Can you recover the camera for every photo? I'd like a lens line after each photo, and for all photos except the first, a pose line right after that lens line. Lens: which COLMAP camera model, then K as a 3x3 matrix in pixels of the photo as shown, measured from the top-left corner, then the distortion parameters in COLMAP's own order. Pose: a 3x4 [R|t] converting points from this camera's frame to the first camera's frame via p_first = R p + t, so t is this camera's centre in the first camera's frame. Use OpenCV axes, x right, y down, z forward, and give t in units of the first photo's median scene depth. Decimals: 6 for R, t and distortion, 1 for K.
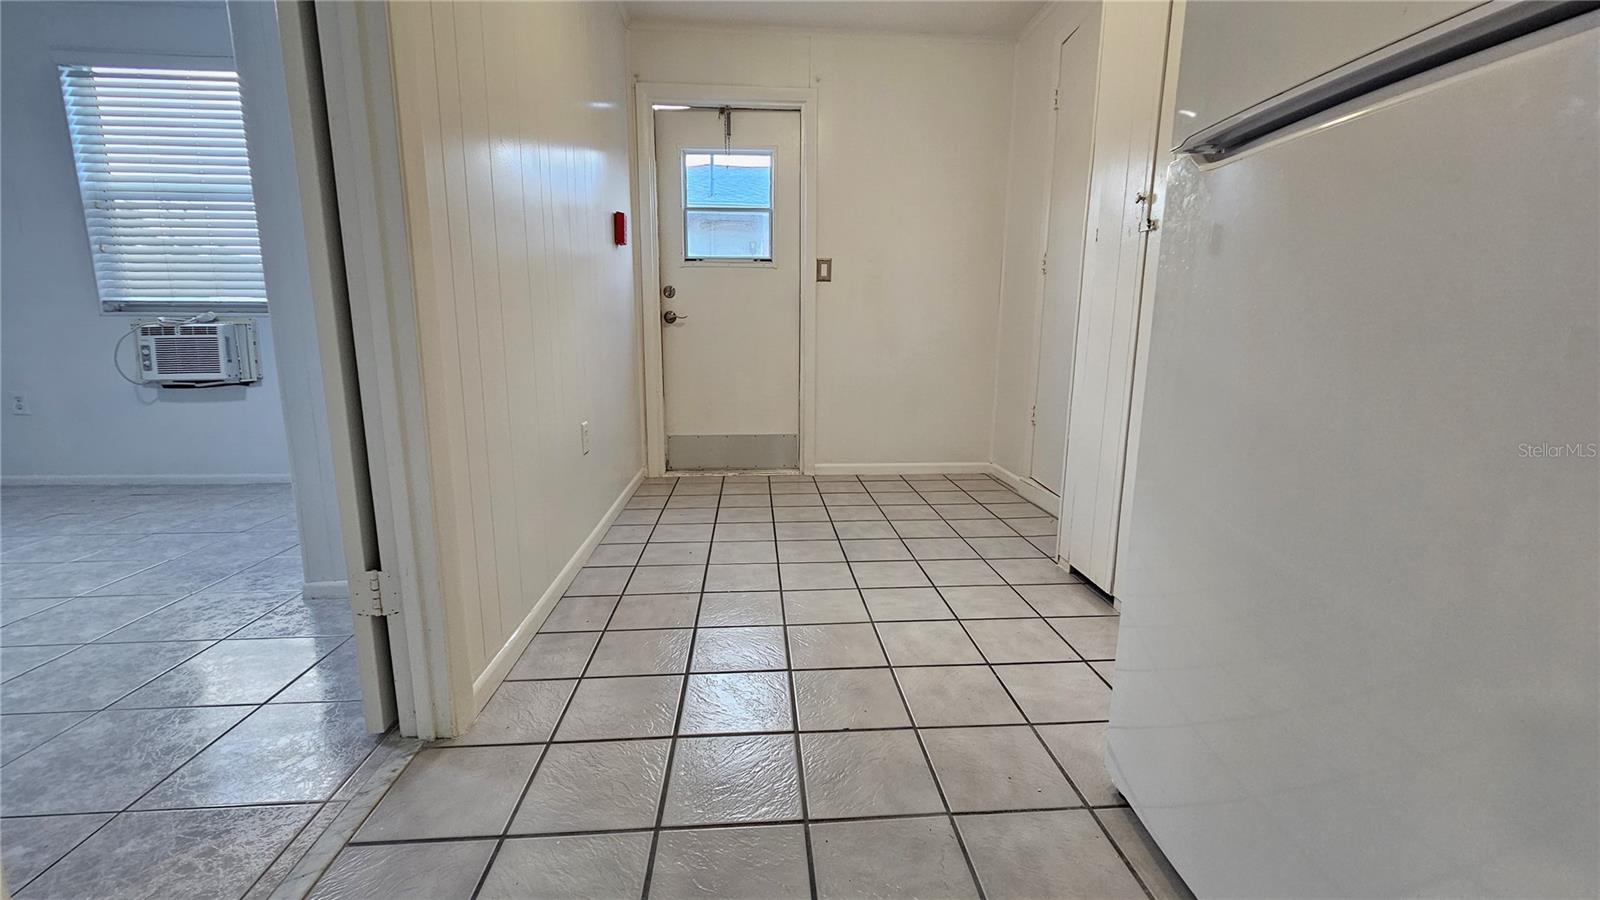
lens RADIAL K [[655.7, 0, 803.7], [0, 655.7, 449.2], [0, 0, 1]] dist [-0.001204, 0.000280]
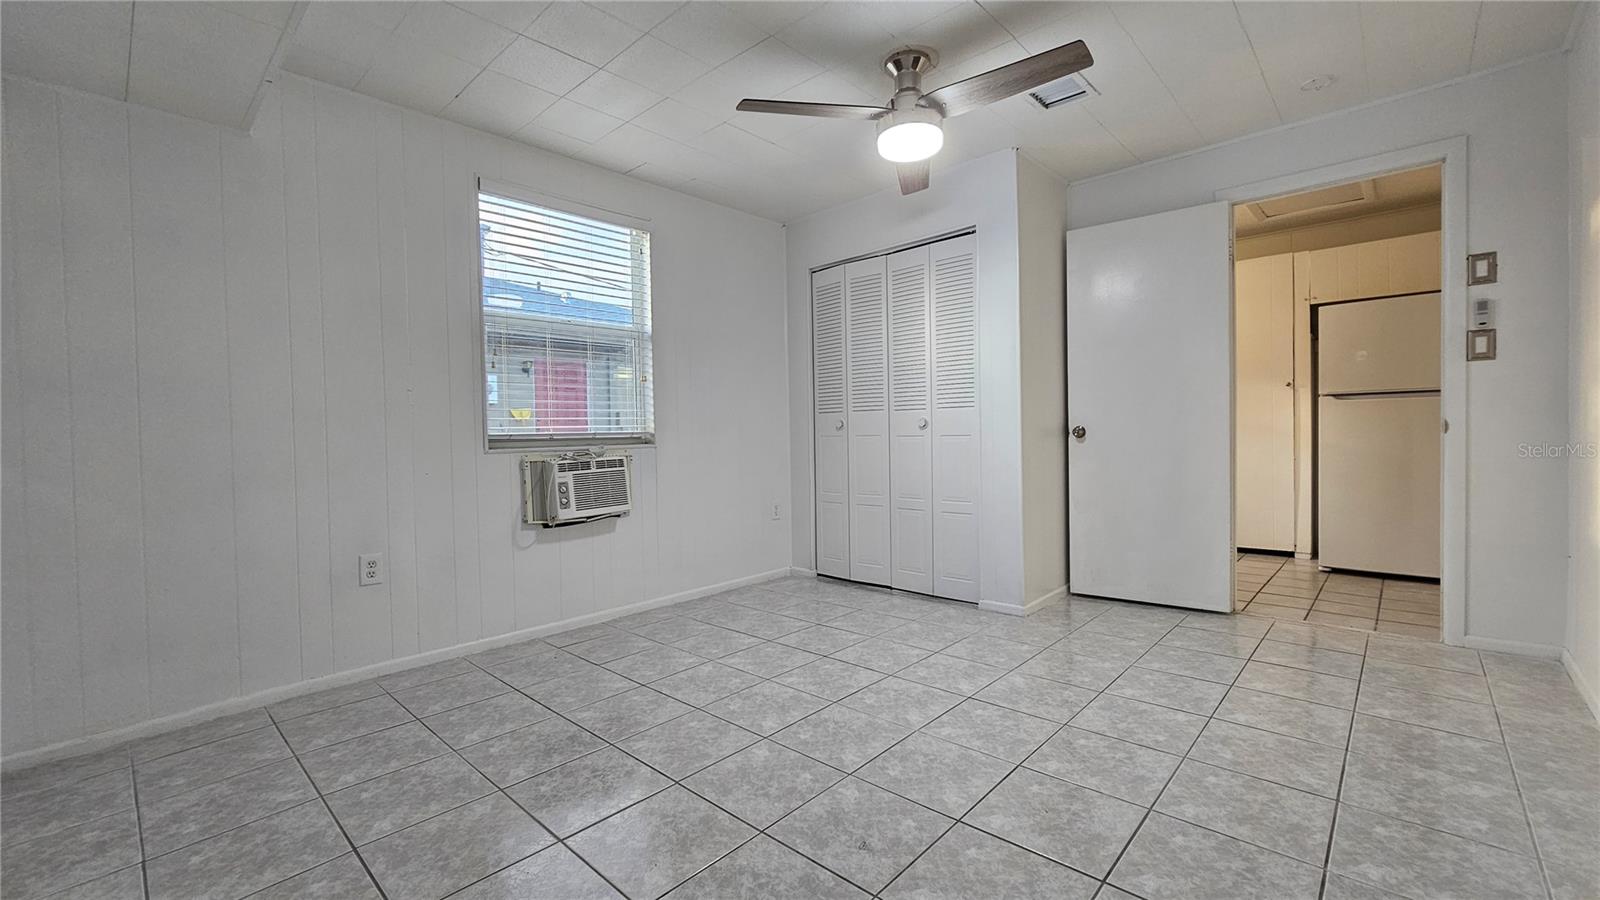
lens RADIAL K [[651.0, 0, 799.6], [0, 651.0, 450.4], [0, 0, 1]] dist [-0.019232, 0.006705]
pose [[0.735424, -0.042195, 0.676292, -1.369549], [0.154899, 0.982100, -0.107168, -0.049890], [-0.659665, 0.183571, 0.728796, 0.082994]]
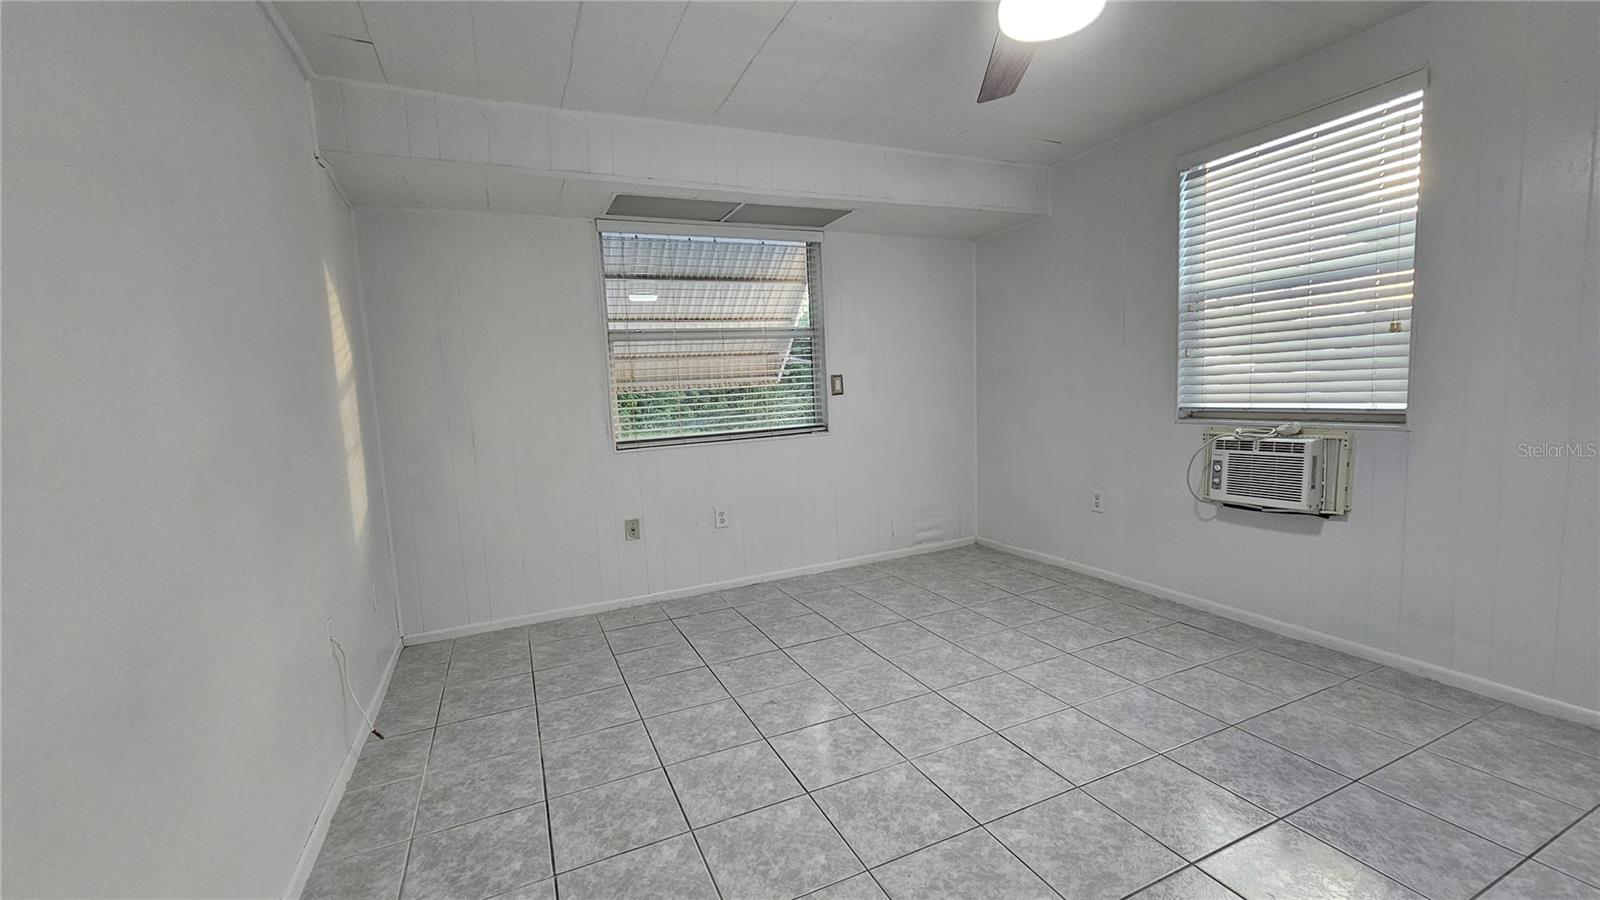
lens RADIAL K [[662.2, 0, 812.4], [0, 662.2, 446.1], [0, 0, 1]] dist [-0.000840, -0.000033]
pose [[0.353749, 0.063571, -0.933177, -0.366808], [-0.126666, 0.991753, 0.019545, -0.124628], [0.926724, 0.111288, 0.358884, 0.174493]]
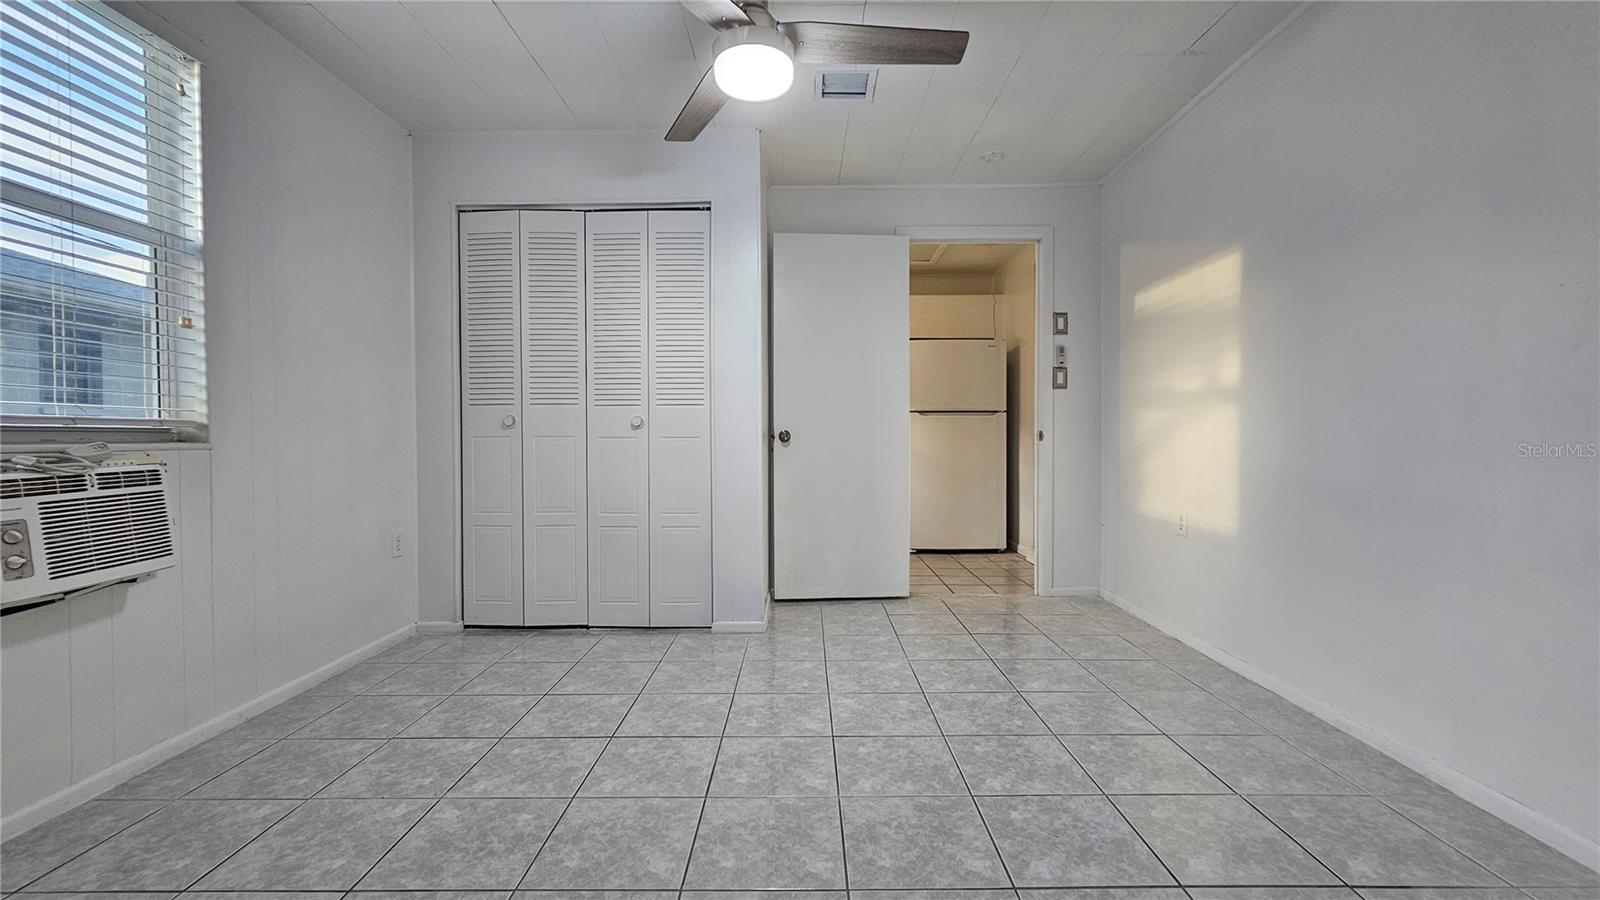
lens RADIAL K [[655.7, 0, 803.7], [0, 655.7, 449.2], [0, 0, 1]] dist [-0.001204, 0.000280]
pose [[0.080754, -0.025599, 0.996405, -1.375916], [0.192909, 0.981170, 0.009573, -0.106897], [-0.977888, 0.191443, 0.084171, 0.439373]]
